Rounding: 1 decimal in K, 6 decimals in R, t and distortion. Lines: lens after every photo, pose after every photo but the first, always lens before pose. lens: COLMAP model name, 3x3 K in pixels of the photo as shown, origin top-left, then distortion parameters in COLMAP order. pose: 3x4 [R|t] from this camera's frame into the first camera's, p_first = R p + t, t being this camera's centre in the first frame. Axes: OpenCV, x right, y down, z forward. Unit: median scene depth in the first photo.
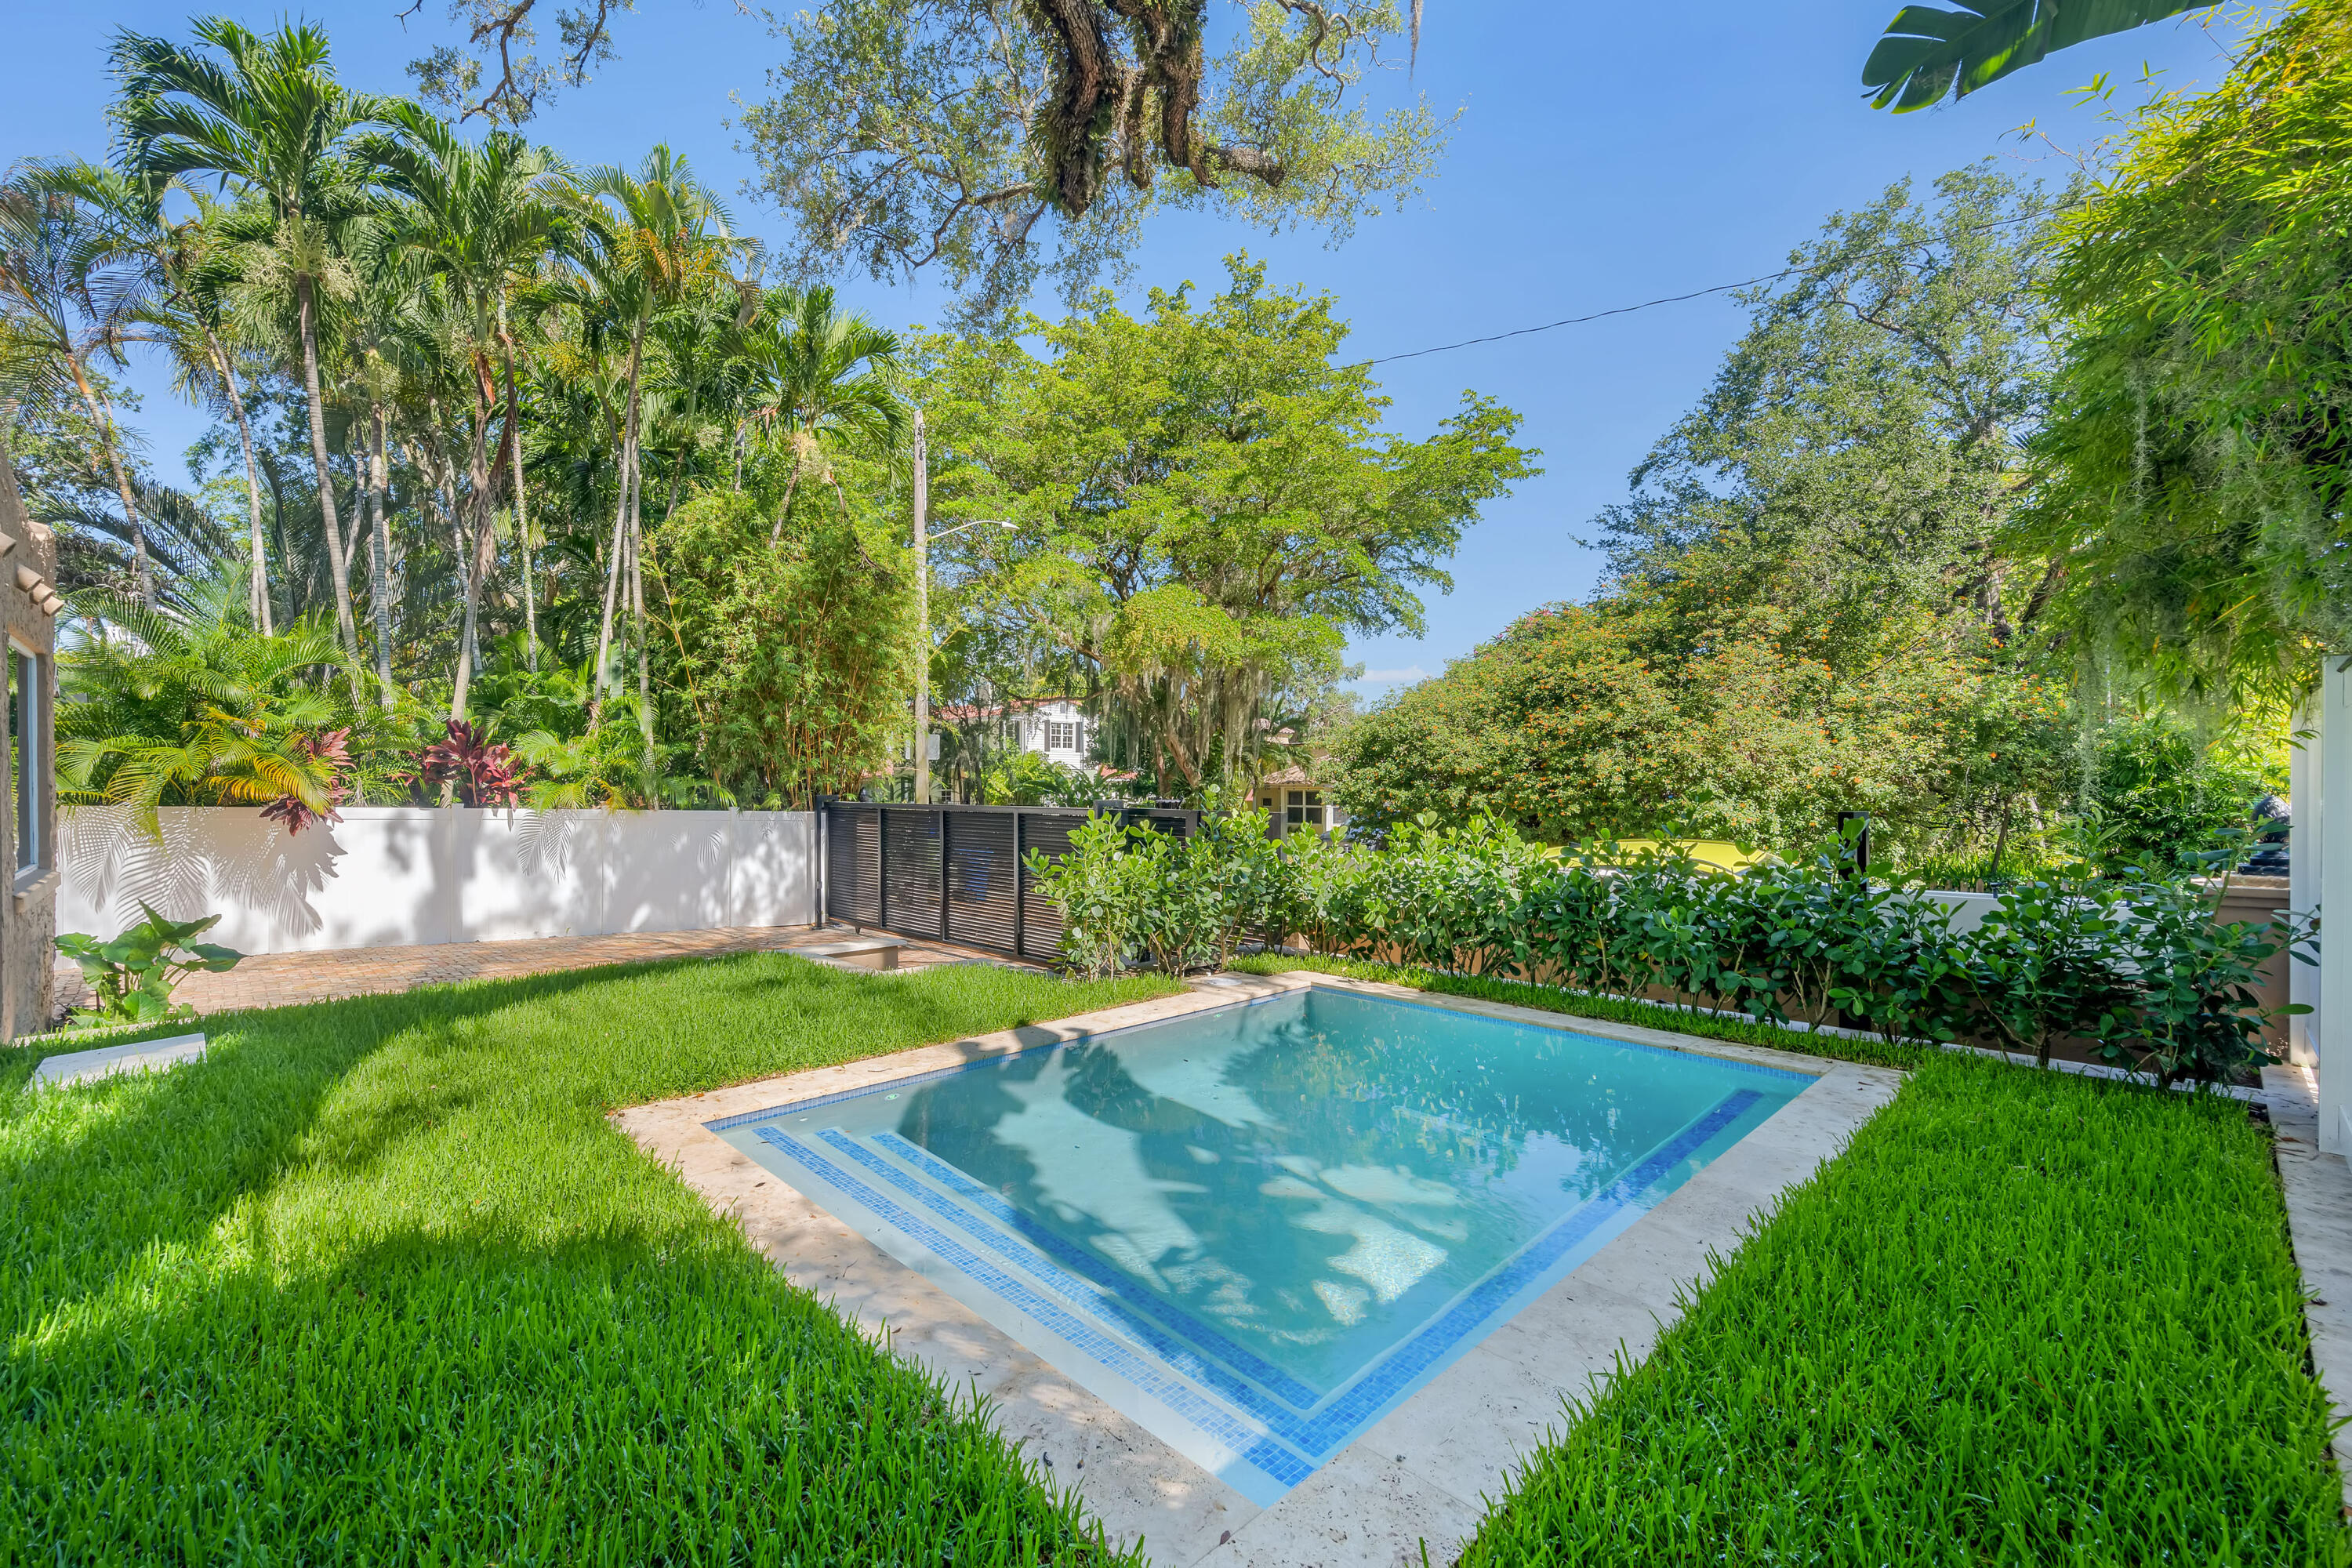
lens RADIAL K [[939.5, 0, 1169.6], [0, 939.5, 774.1], [0, 0, 1]] dist [-0.003302, -0.000811]
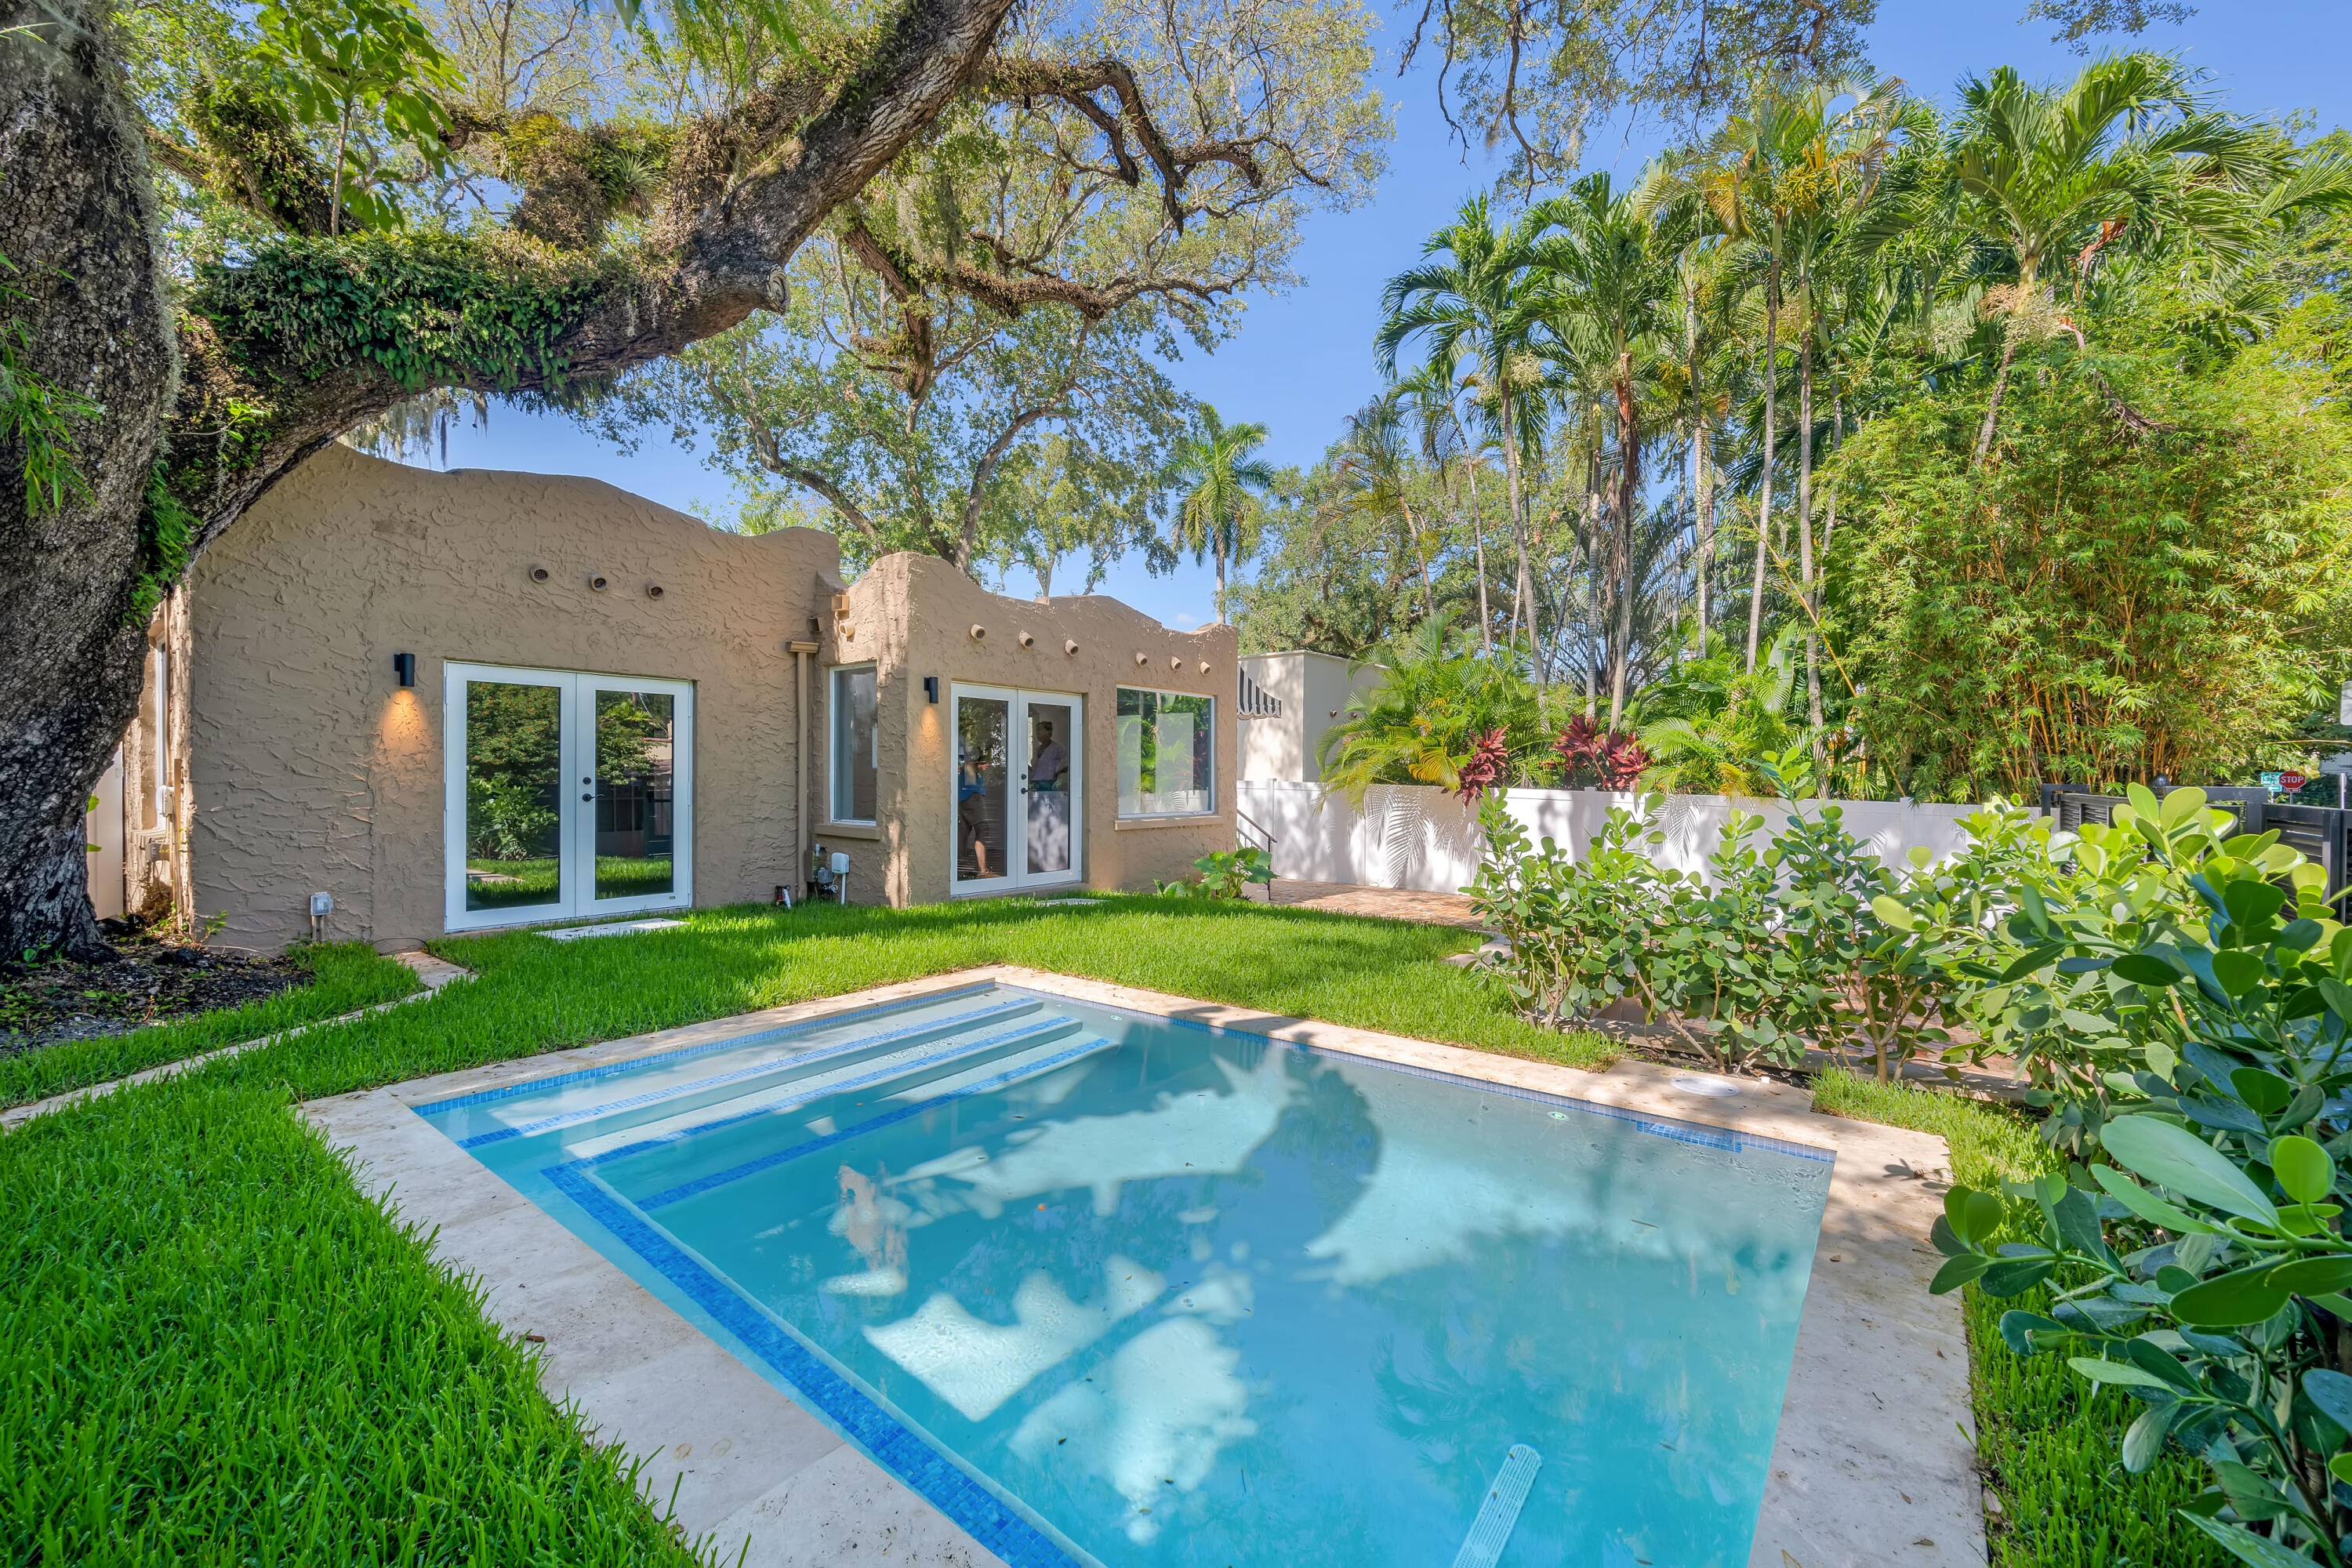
lens RADIAL K [[939.5, 0, 1169.6], [0, 939.5, 774.1], [0, 0, 1]] dist [-0.003302, -0.000811]
pose [[-0.056776, -0.001547, -0.998386, 0.842334], [0.014260, 0.999896, -0.002360, 0.018217], [0.998285, -0.014371, -0.056748, 1.004722]]
